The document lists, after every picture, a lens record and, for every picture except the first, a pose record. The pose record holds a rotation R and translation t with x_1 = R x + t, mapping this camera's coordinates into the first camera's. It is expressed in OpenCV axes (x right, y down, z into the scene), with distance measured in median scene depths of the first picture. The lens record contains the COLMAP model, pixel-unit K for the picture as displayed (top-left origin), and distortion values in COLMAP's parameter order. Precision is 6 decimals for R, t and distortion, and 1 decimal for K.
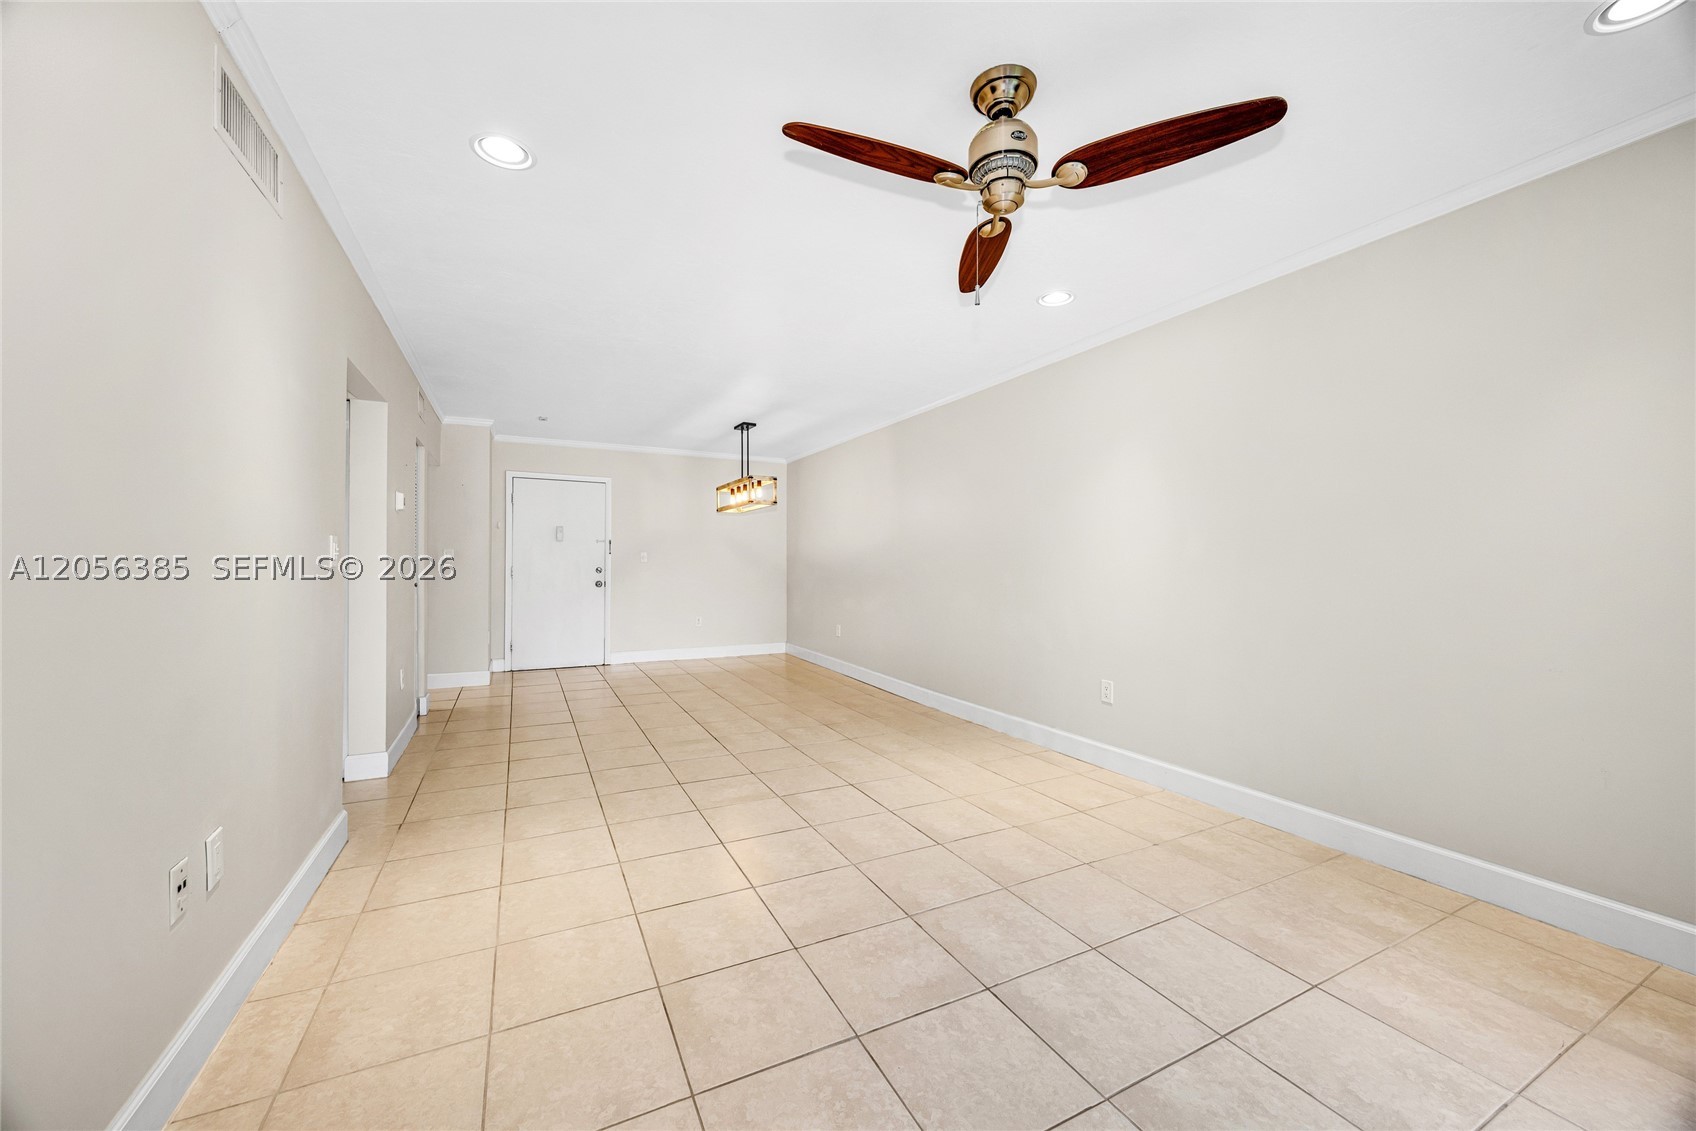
lens RADIAL K [[639.4, 0, 844.1], [0, 639.4, 569.9], [0, 0, 1]] dist [-0.001439, -0.000144]
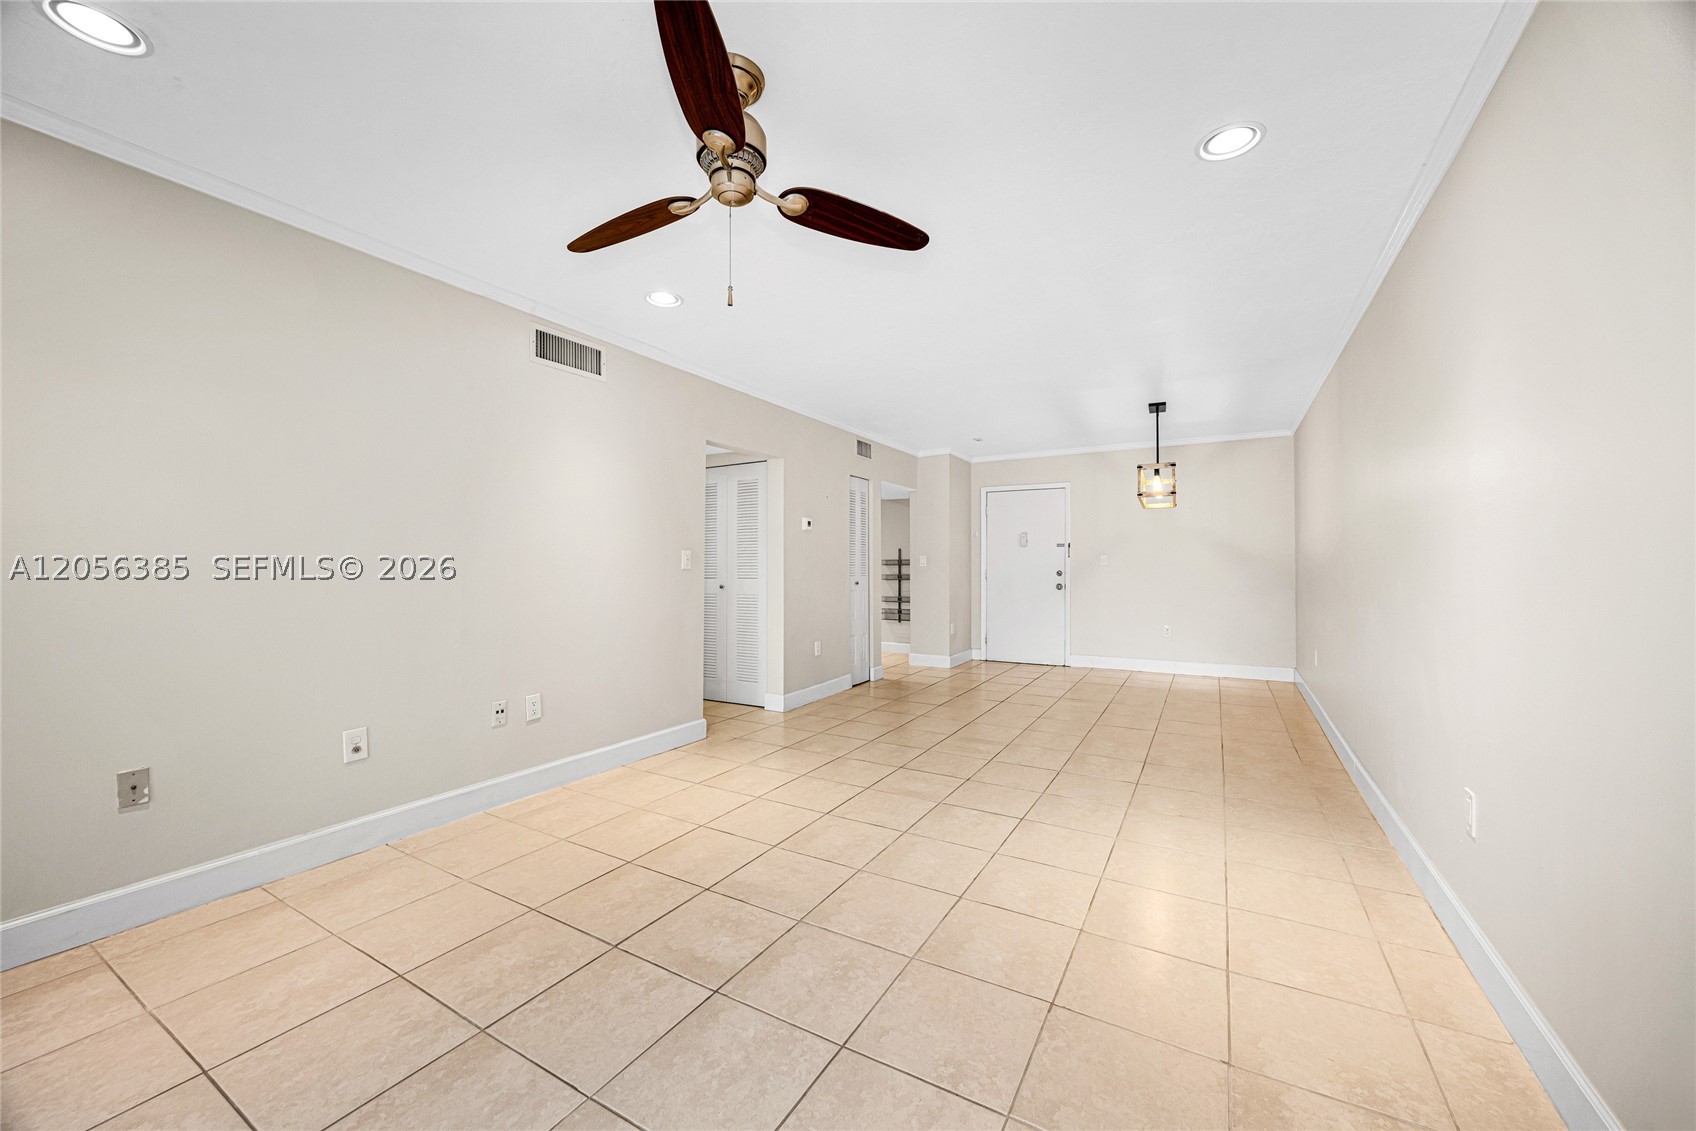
lens RADIAL K [[639.4, 0, 844.0], [0, 639.4, 560.1], [0, 0, 1]] dist [-0.001439, -0.000144]
pose [[0.542688, -0.015778, -0.839786, 0.631143], [-0.004681, 0.999751, -0.021809, 0.006952], [0.839921, 0.015767, 0.542479, 0.336277]]
